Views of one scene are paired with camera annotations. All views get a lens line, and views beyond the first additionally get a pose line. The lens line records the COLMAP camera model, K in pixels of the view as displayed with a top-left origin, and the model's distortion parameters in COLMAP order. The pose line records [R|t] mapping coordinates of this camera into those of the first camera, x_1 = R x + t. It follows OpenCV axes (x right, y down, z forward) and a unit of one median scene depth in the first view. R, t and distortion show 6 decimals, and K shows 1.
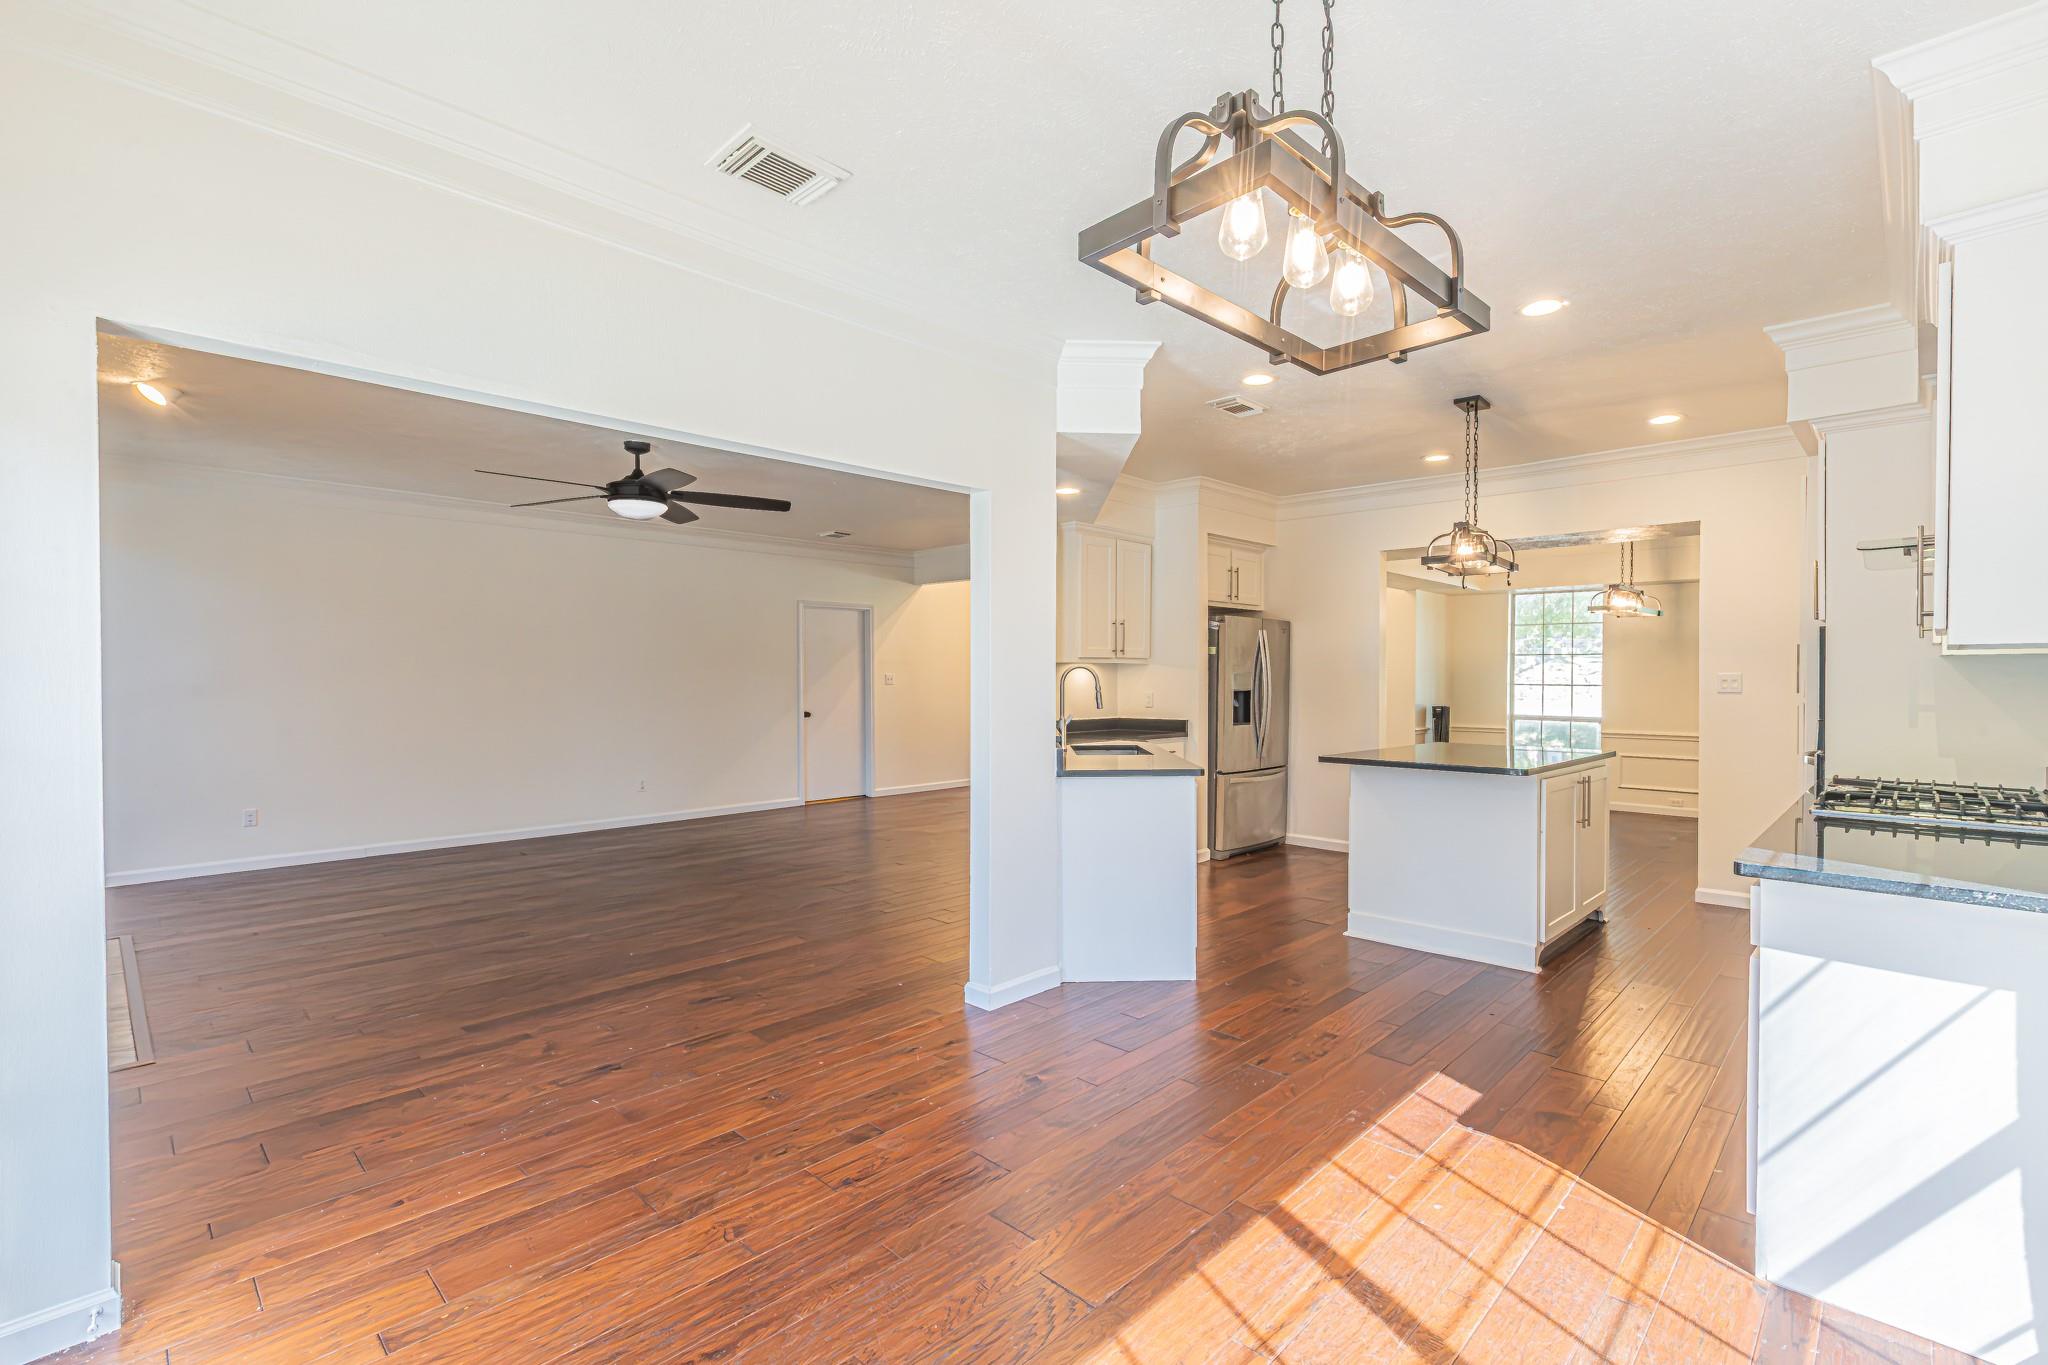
lens RADIAL K [[930.3, 0, 1059.8], [0, 930.3, 684.3], [0, 0, 1]] dist [-0.003323, -0.000425]
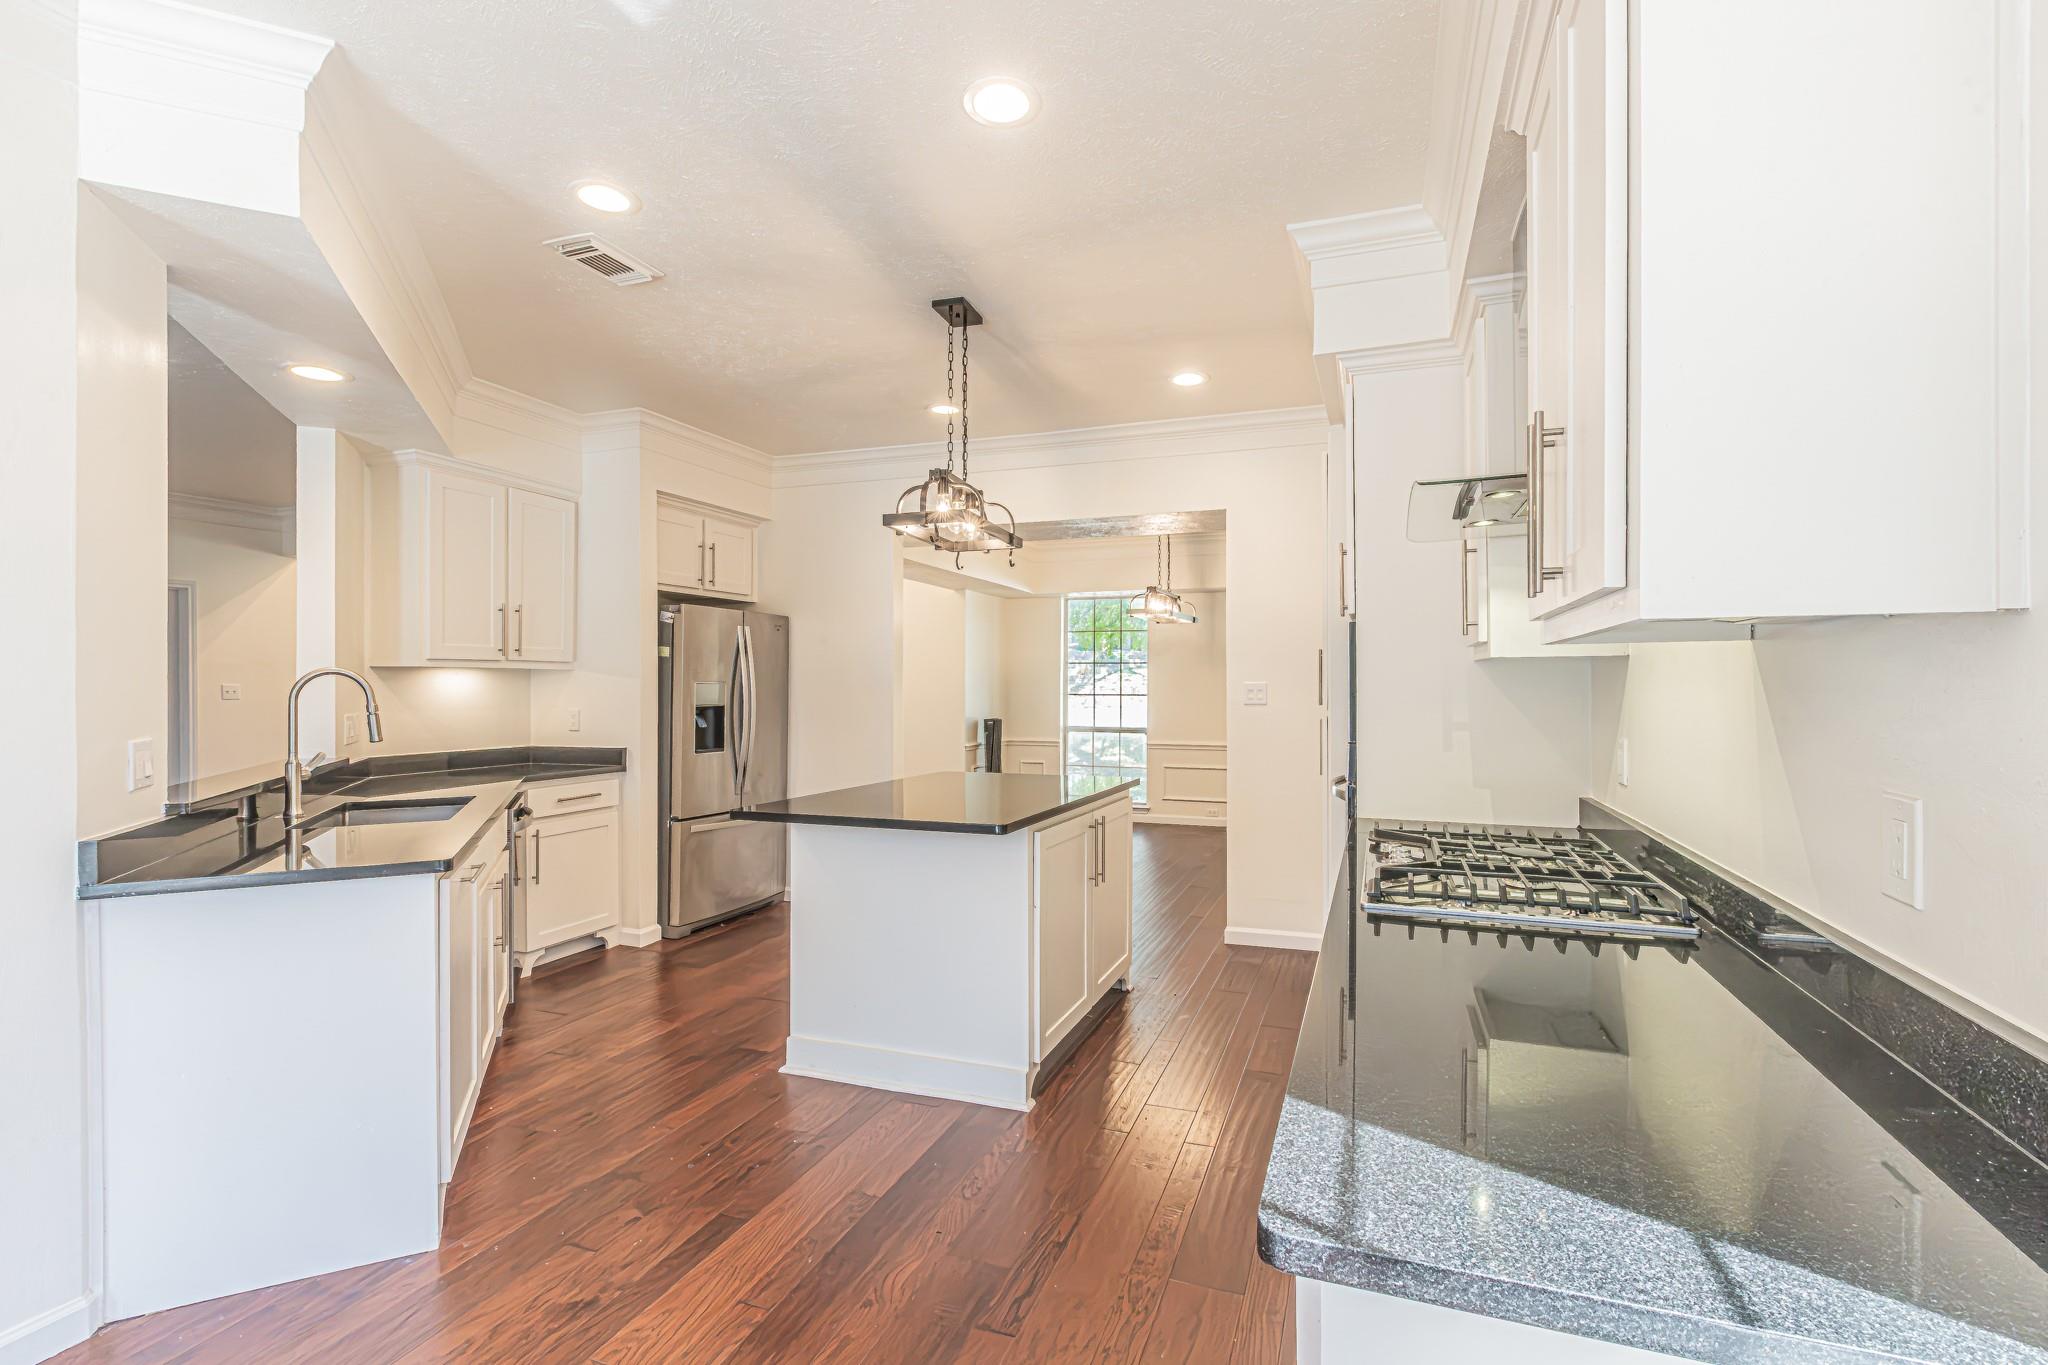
lens RADIAL K [[930.3, 0, 1059.8], [0, 930.3, 684.3], [0, 0, 1]] dist [-0.003323, -0.000425]
pose [[0.914870, -0.001520, 0.403745, 0.153567], [0.005662, 0.999943, -0.009066, -0.002423], [-0.403708, 0.010581, 0.914827, 0.209882]]
